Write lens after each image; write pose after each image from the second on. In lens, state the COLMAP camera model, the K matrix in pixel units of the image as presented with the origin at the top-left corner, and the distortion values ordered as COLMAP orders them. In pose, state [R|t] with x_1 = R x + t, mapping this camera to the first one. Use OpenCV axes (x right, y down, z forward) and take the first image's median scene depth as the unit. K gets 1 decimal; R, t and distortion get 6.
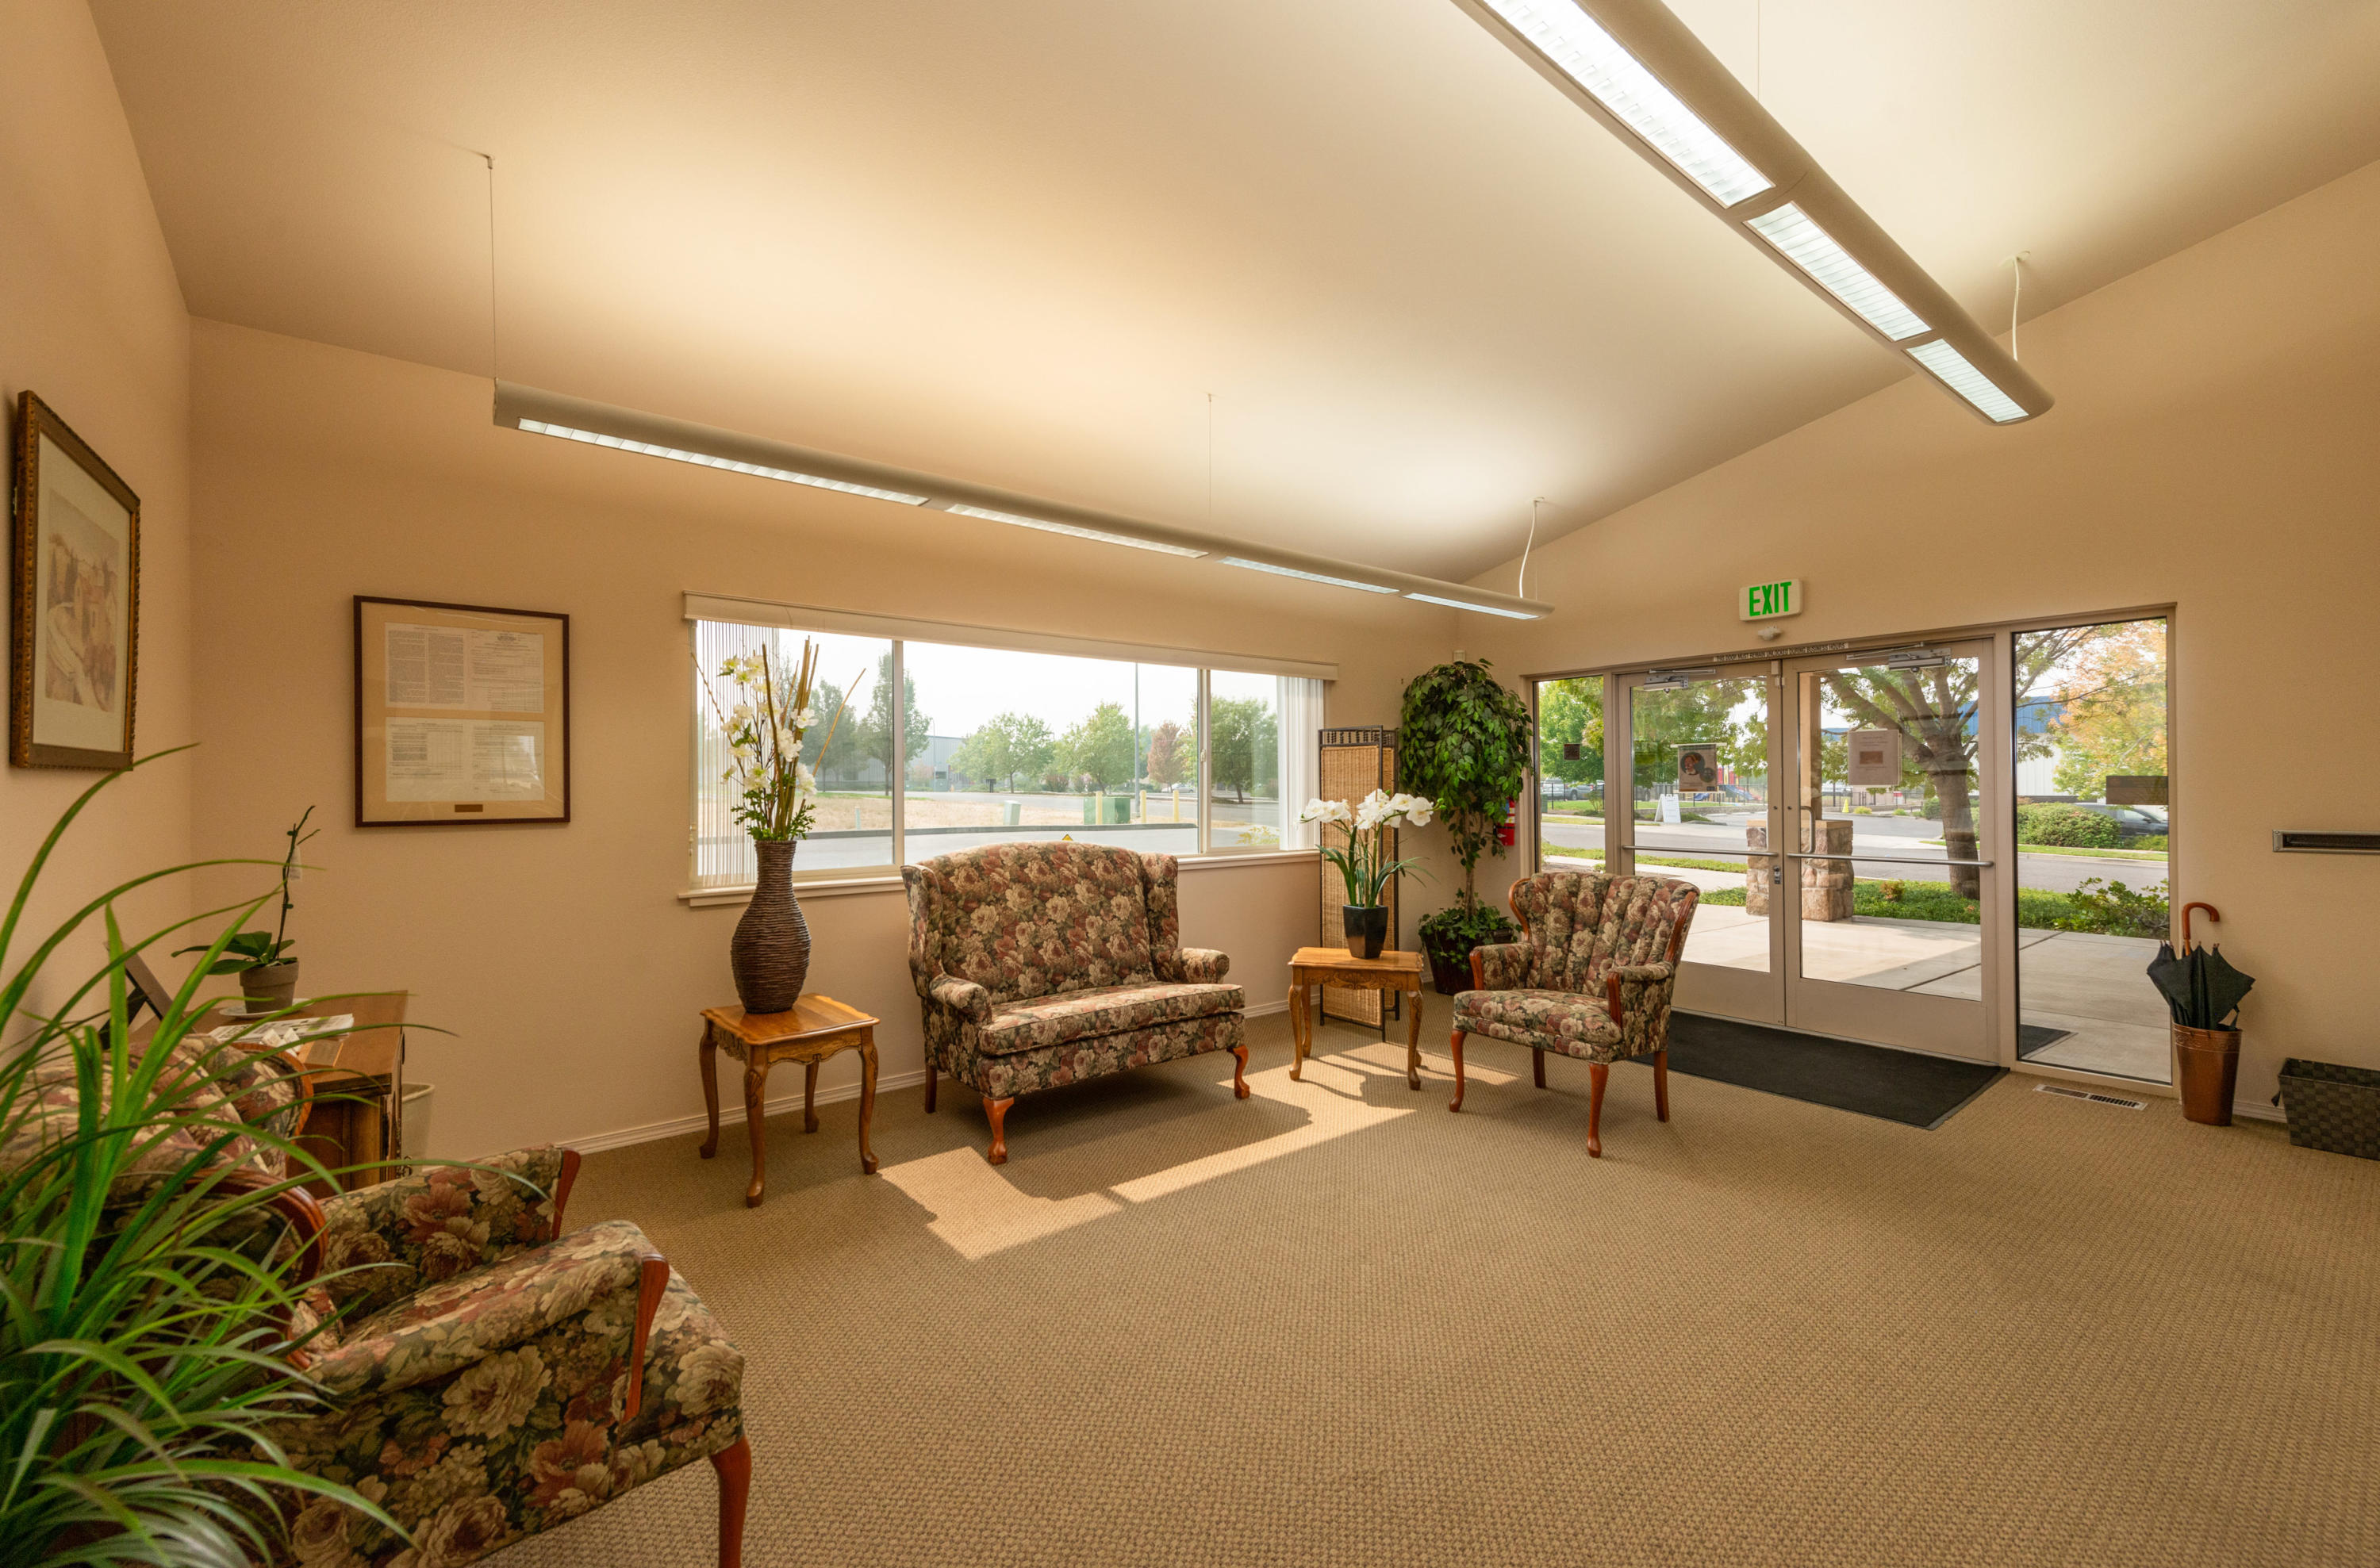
lens RADIAL K [[950.3, 0, 1190.0], [0, 950.3, 784.0], [0, 0, 1]] dist [-0.002457, -0.000244]
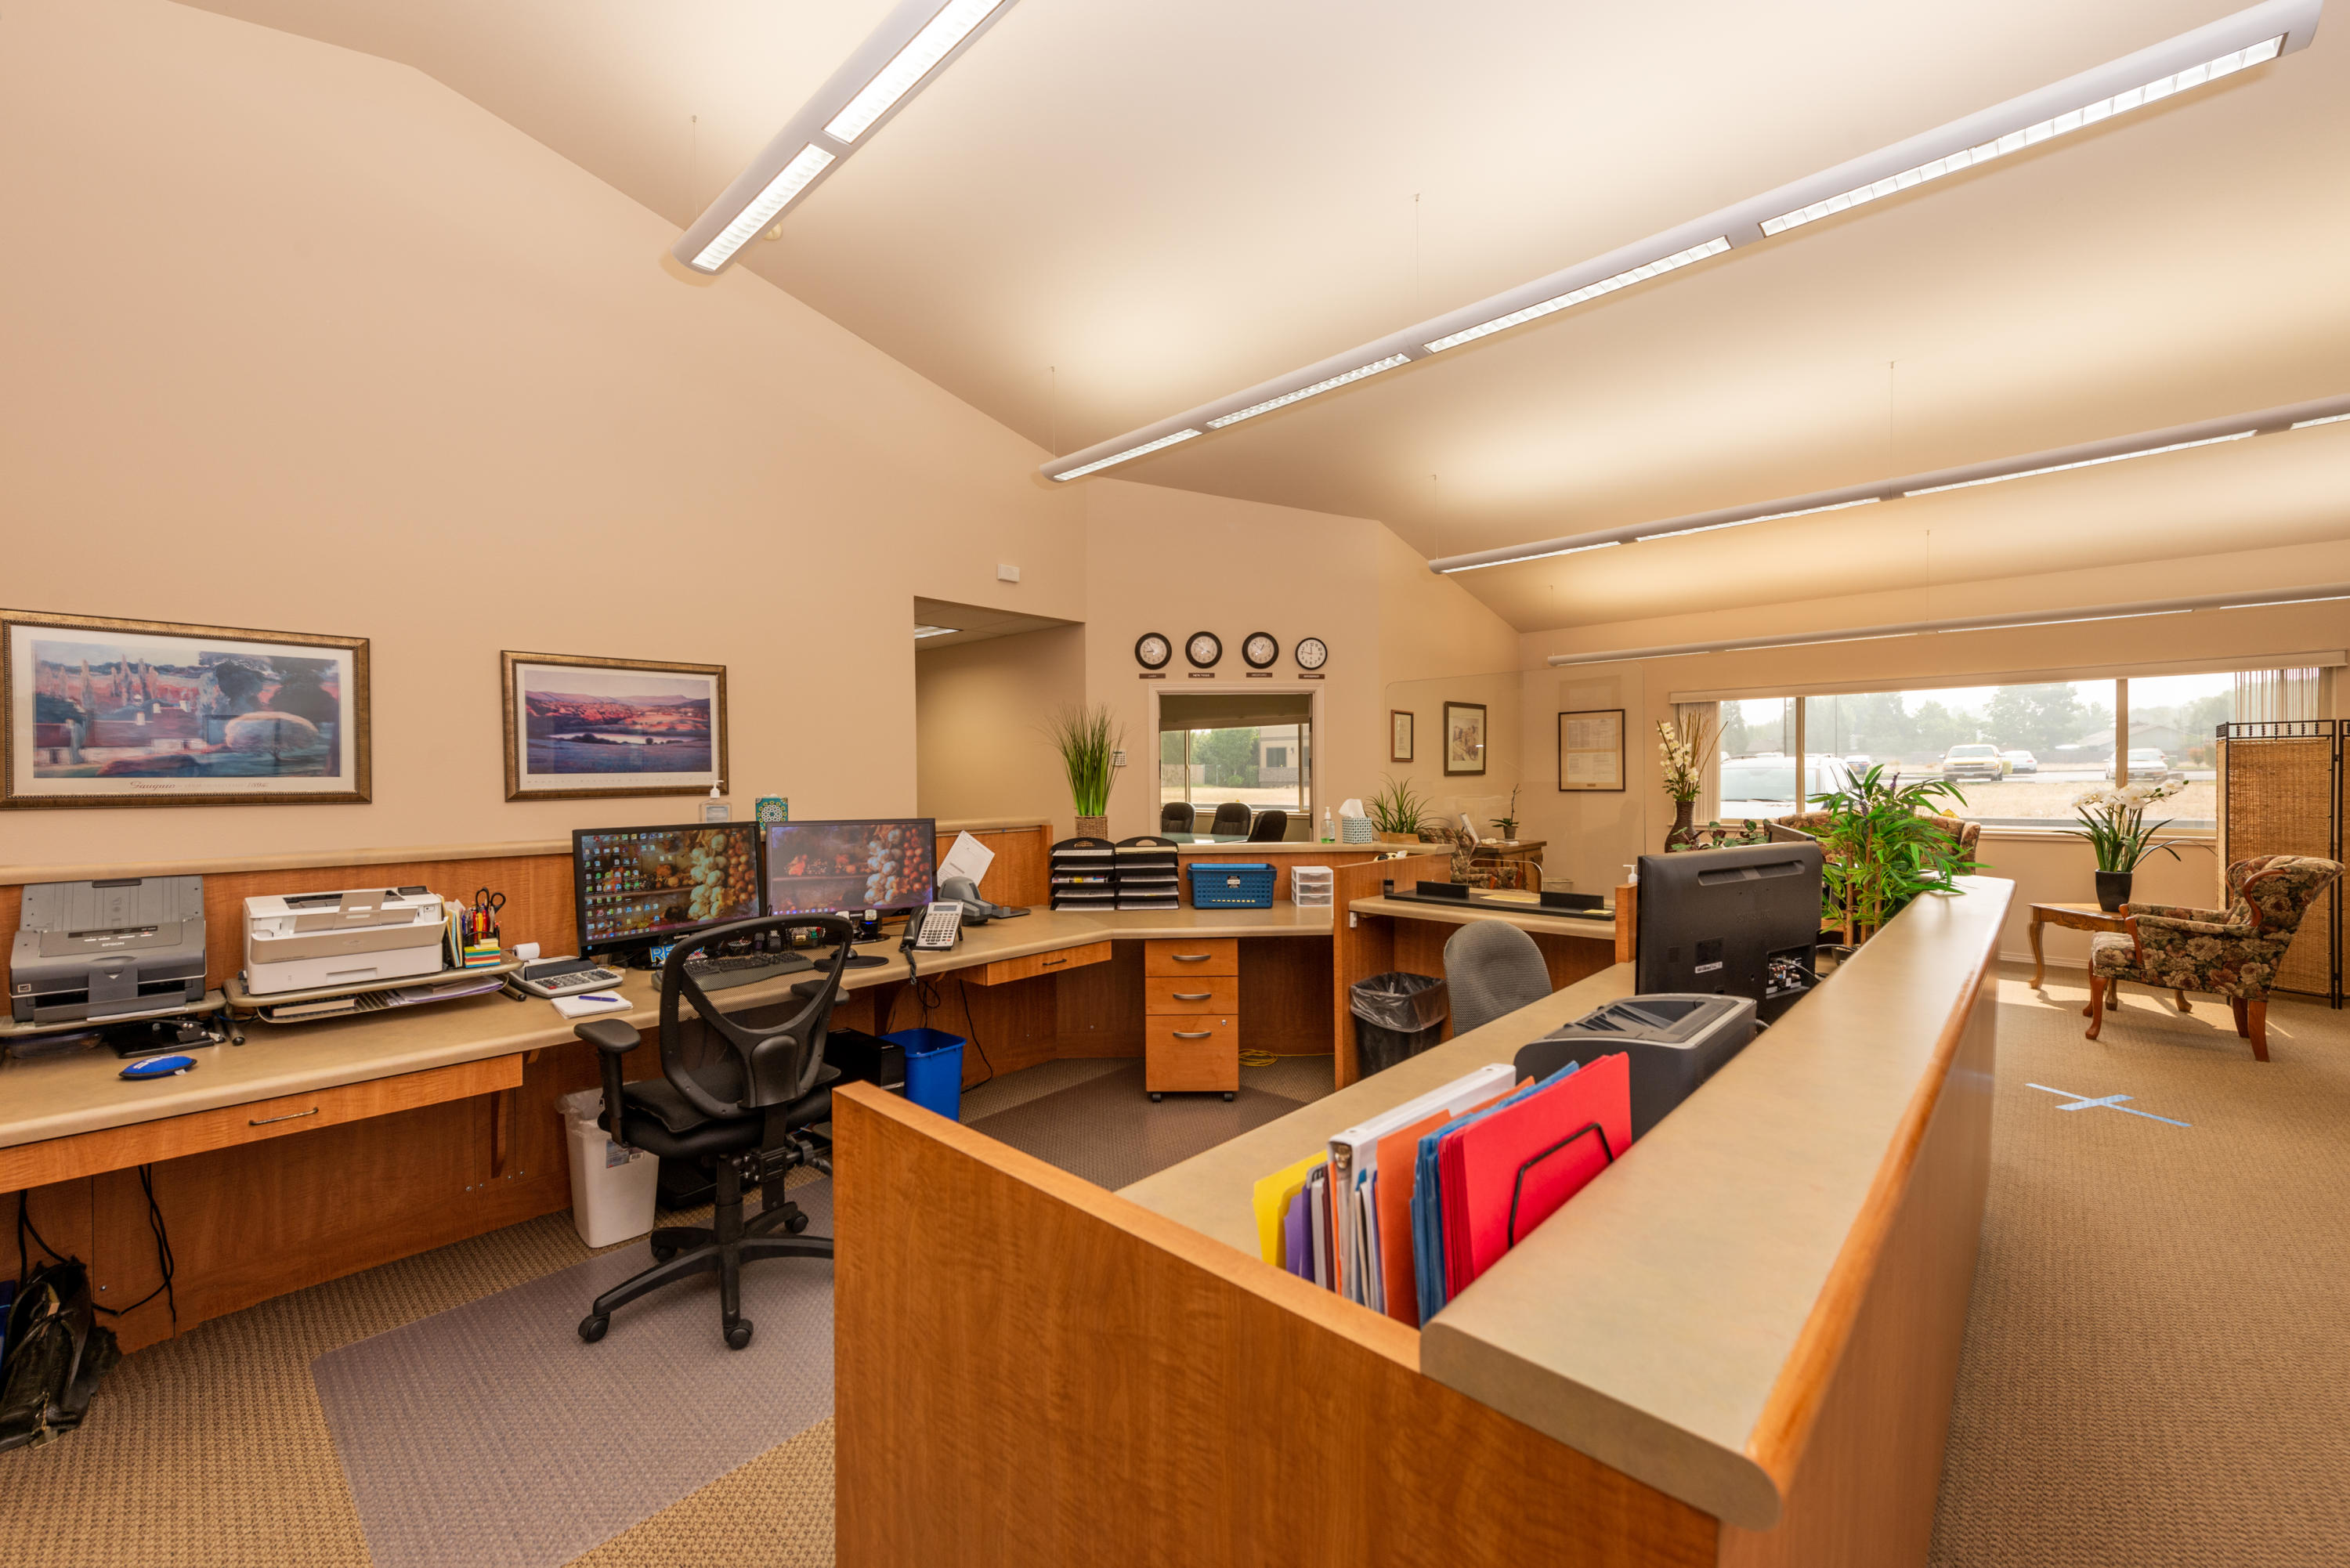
lens RADIAL K [[924.5, 0, 1165.5], [0, 924.5, 779.3], [0, 0, 1]] dist [0.012785, -0.002971]
pose [[0.163016, 0.006207, -0.986604, 1.501330], [0.009768, 0.999921, 0.007905, -0.022442], [0.986575, -0.010926, 0.162942, -0.567367]]
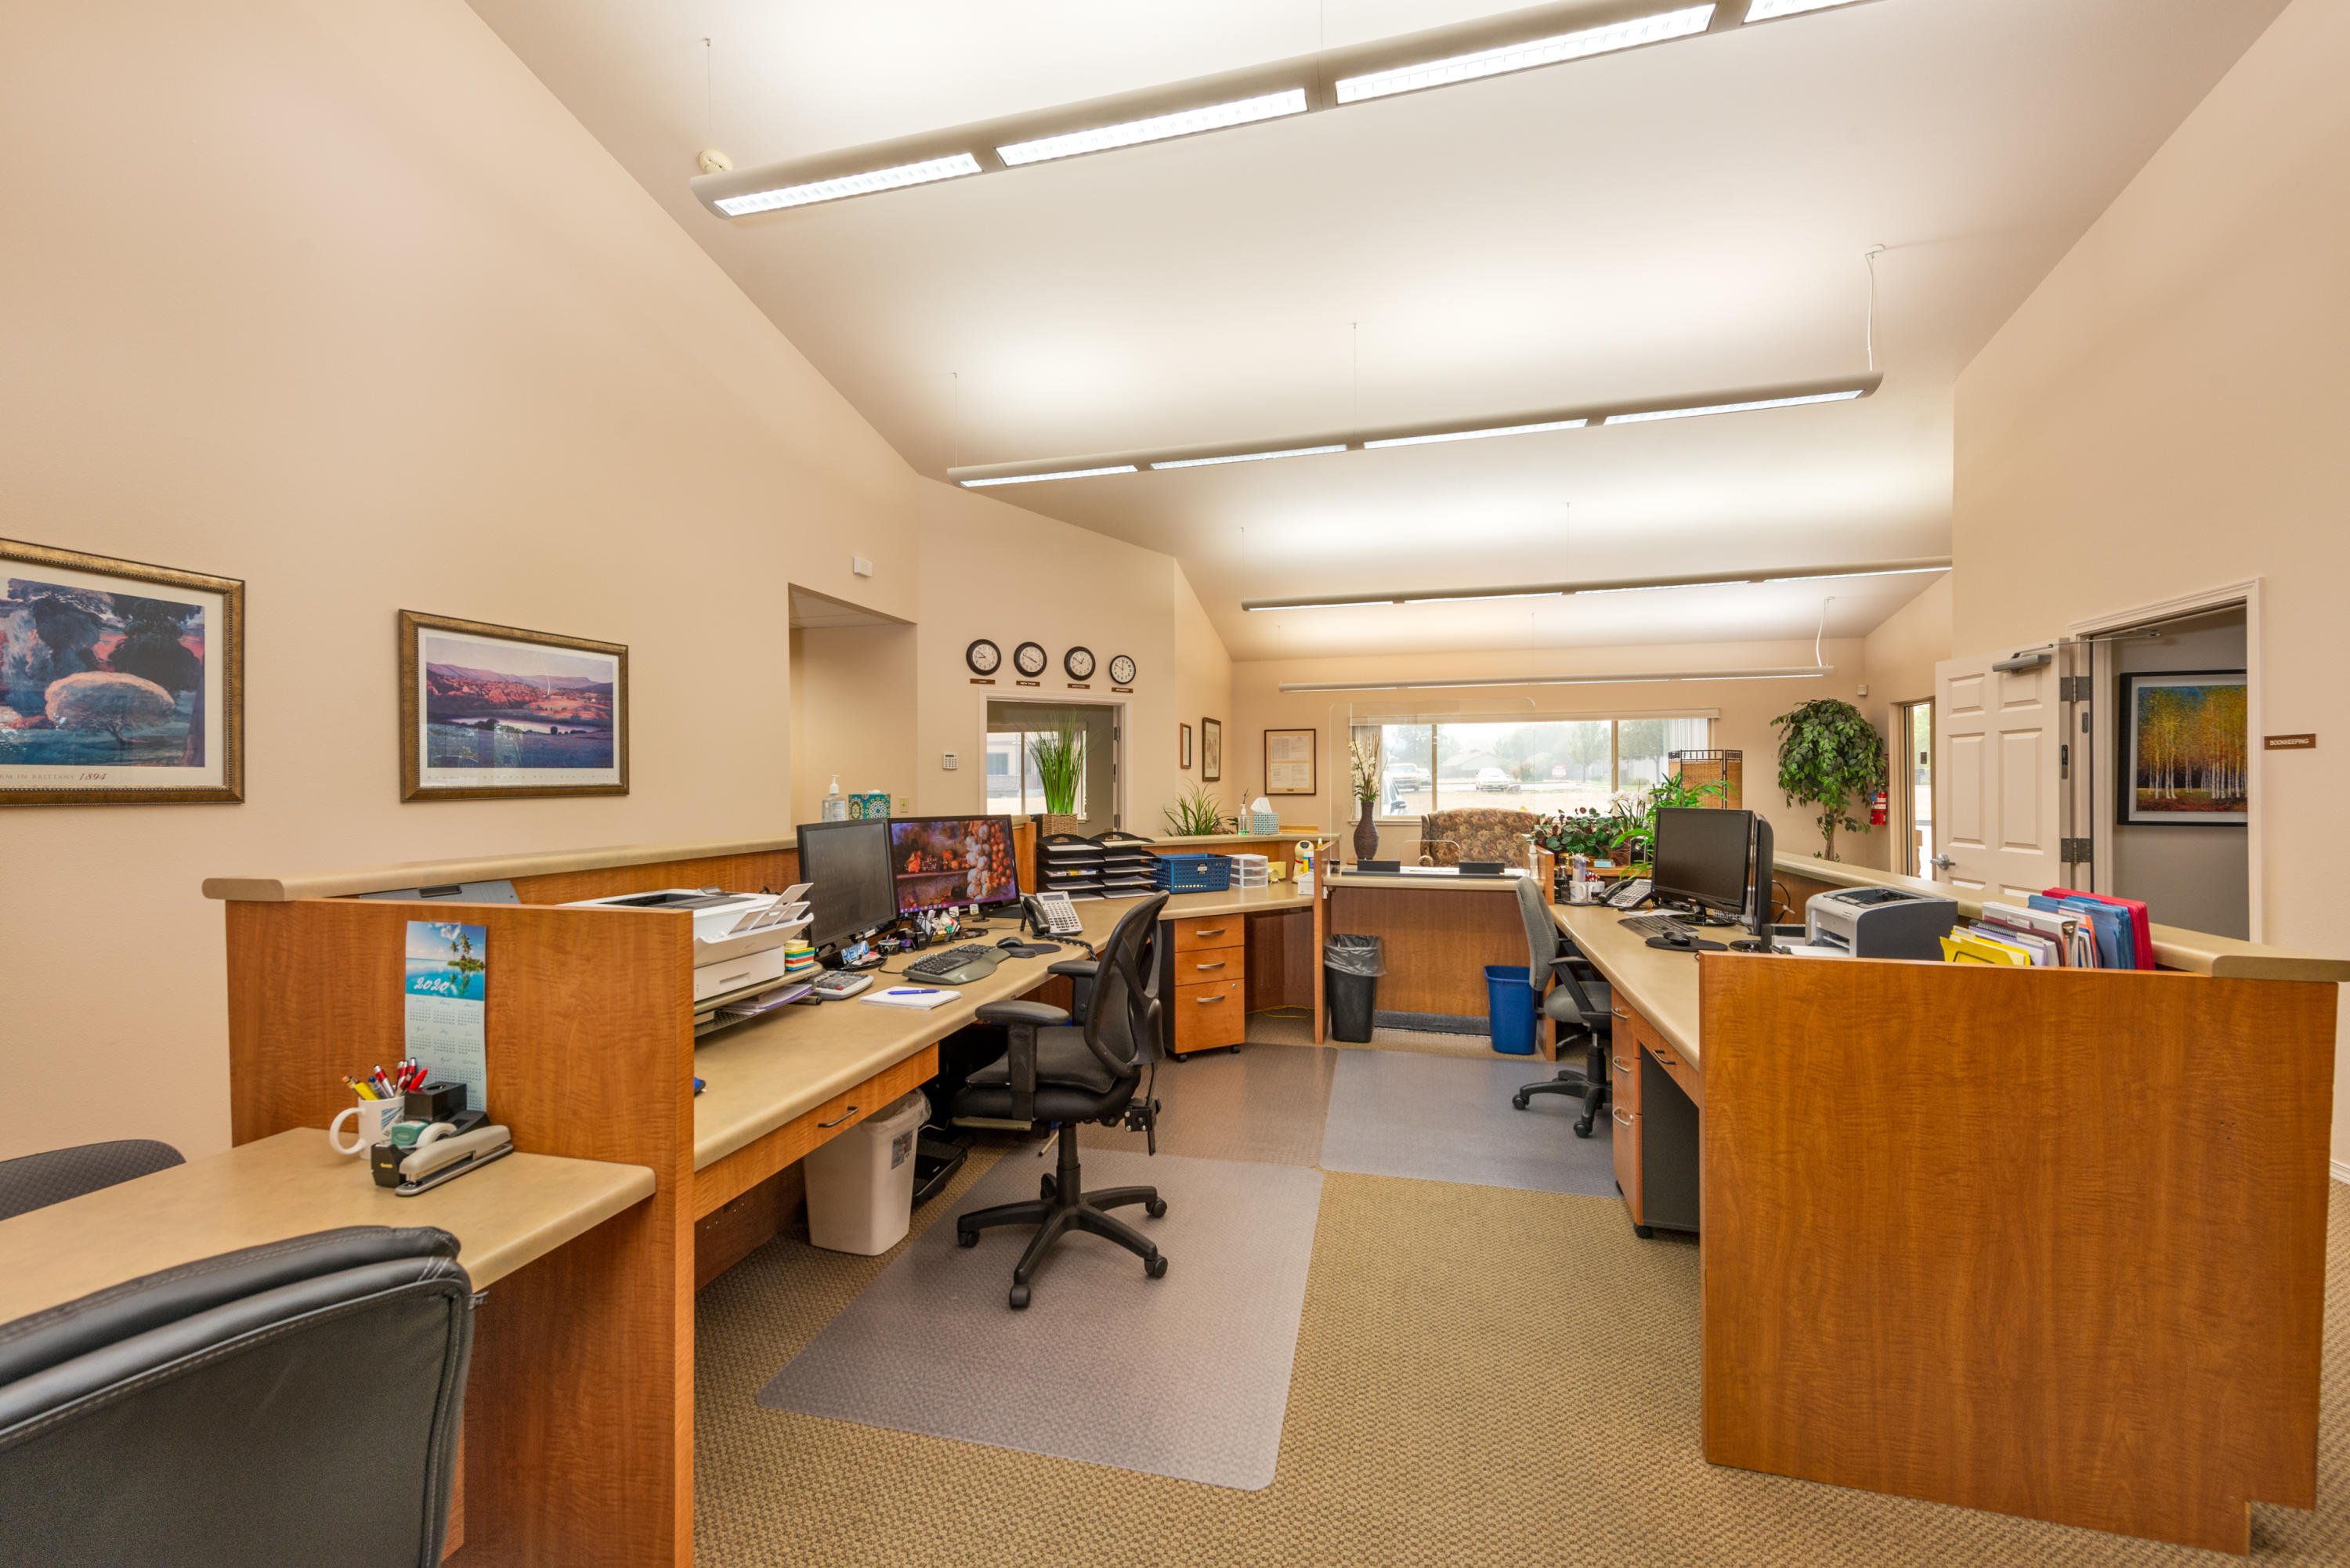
lens RADIAL K [[924.5, 0, 1165.5], [0, 924.5, 779.3], [0, 0, 1]] dist [0.012785, -0.002971]
pose [[0.611572, -0.001766, -0.791187, 1.391694], [0.003011, 0.999995, 0.000095, -0.012812], [0.791183, -0.002440, 0.611575, -1.196643]]
